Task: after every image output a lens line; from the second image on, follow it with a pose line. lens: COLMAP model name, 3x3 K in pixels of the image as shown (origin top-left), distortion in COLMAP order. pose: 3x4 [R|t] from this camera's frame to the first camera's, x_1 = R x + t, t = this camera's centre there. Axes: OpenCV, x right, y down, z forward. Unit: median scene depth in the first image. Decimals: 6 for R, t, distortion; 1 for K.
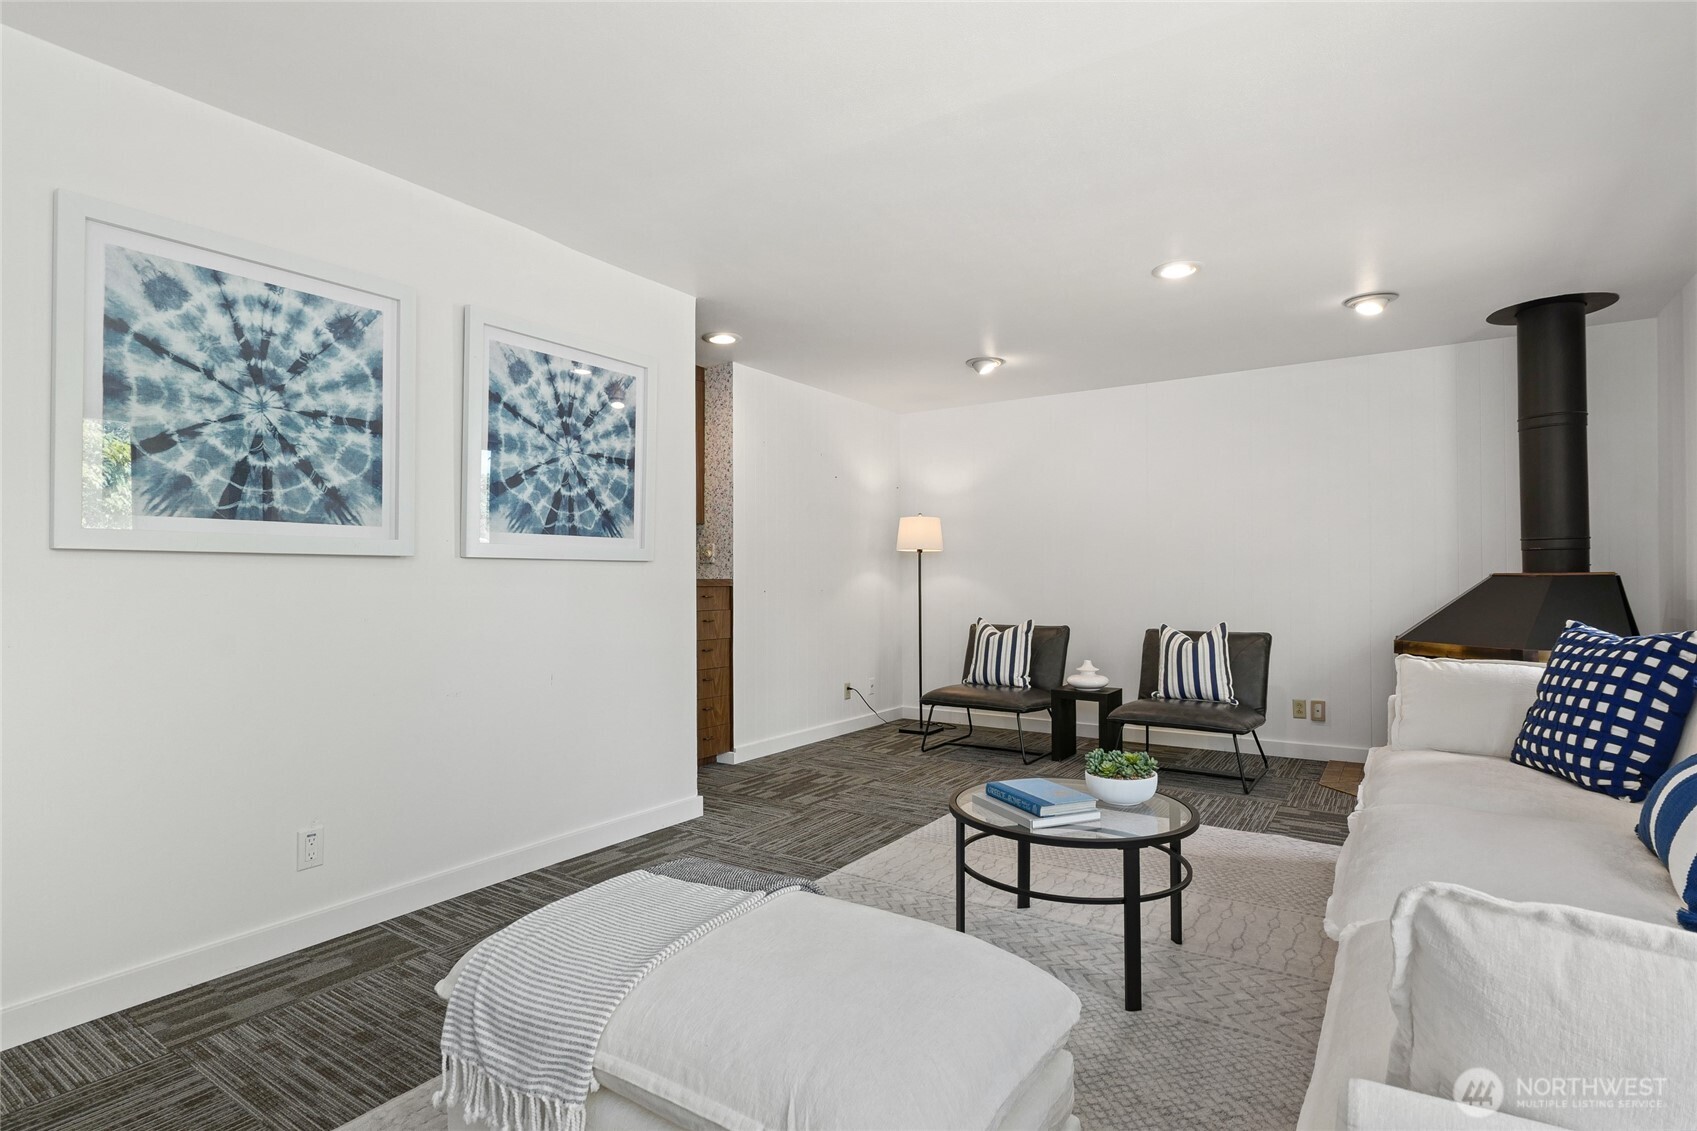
lens RADIAL K [[824.7, 0, 839.4], [0, 824.7, 573.4], [0, 0, 1]] dist [-0.065332, -0.000645]
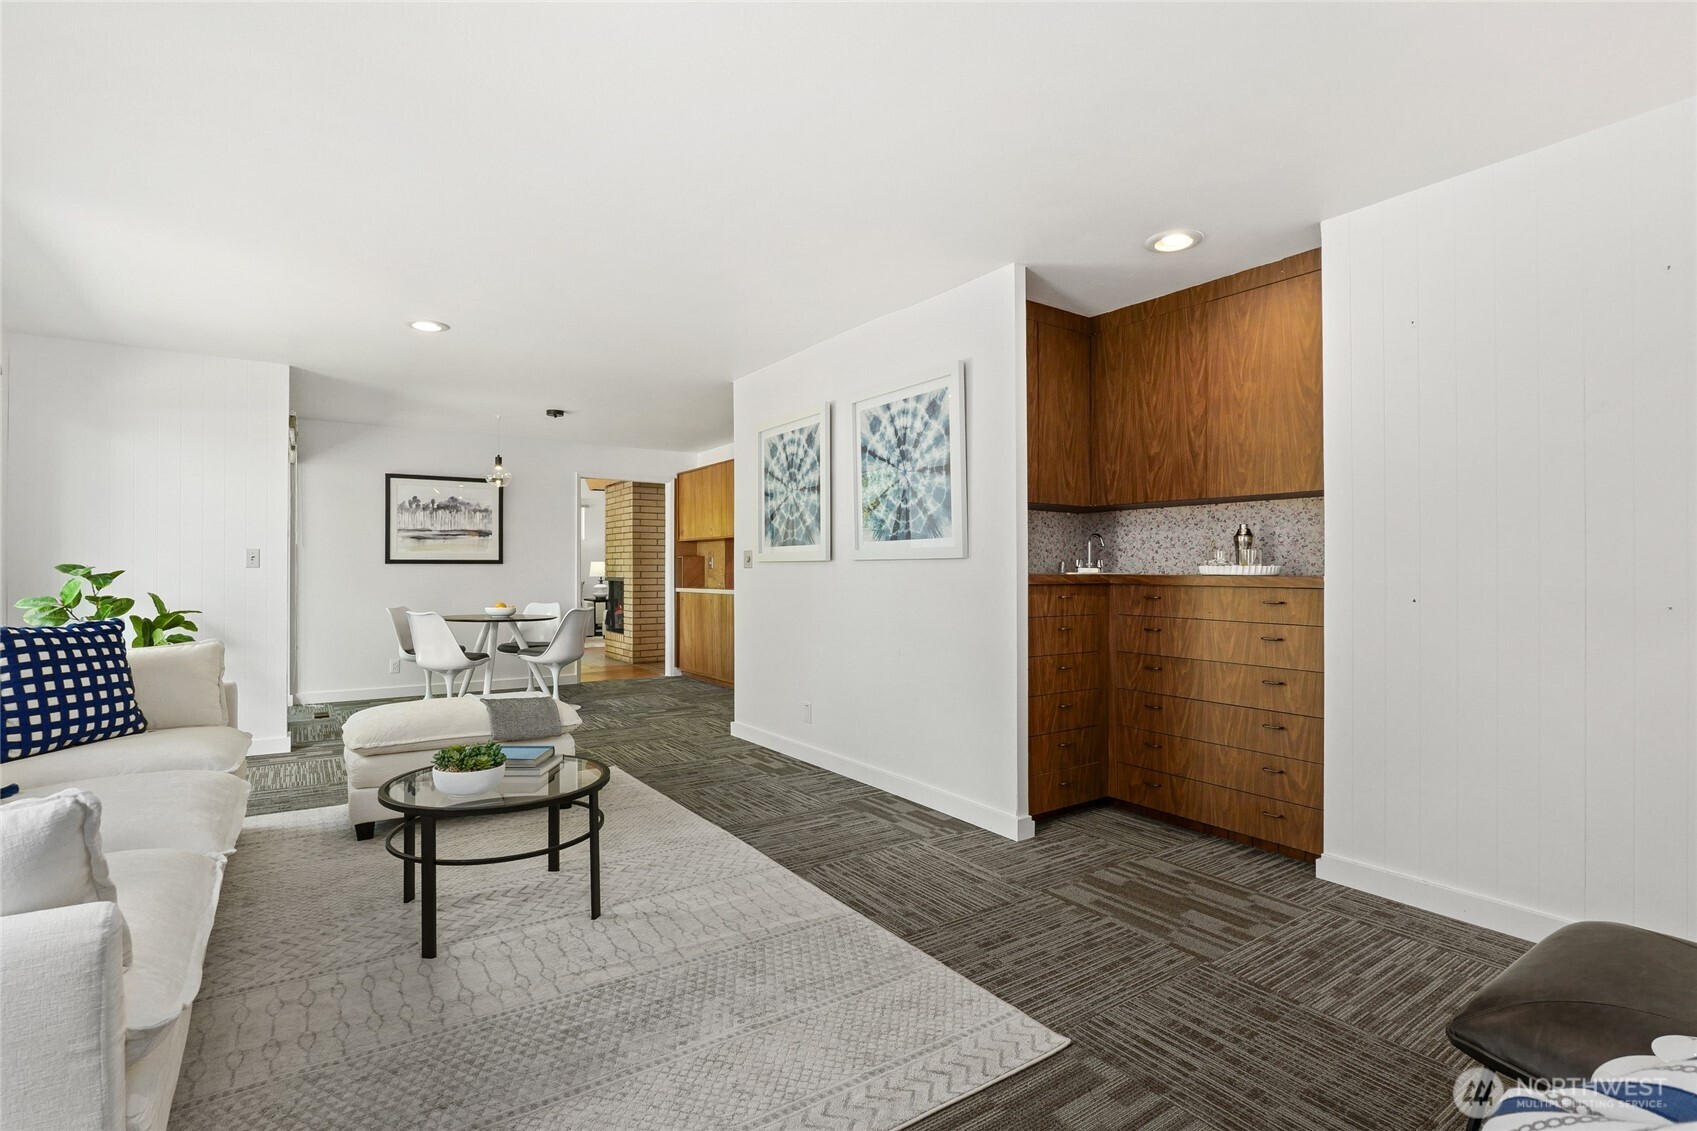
lens RADIAL K [[791.3, 0, 835.3], [0, 791.3, 561.0], [0, 0, 1]] dist [0.000835, 0.000004]
pose [[-0.365921, -0.004070, -0.930637, 0.876209], [0.014655, 0.999841, -0.010134, -0.003030], [0.930530, -0.017347, -0.365804, 1.409910]]
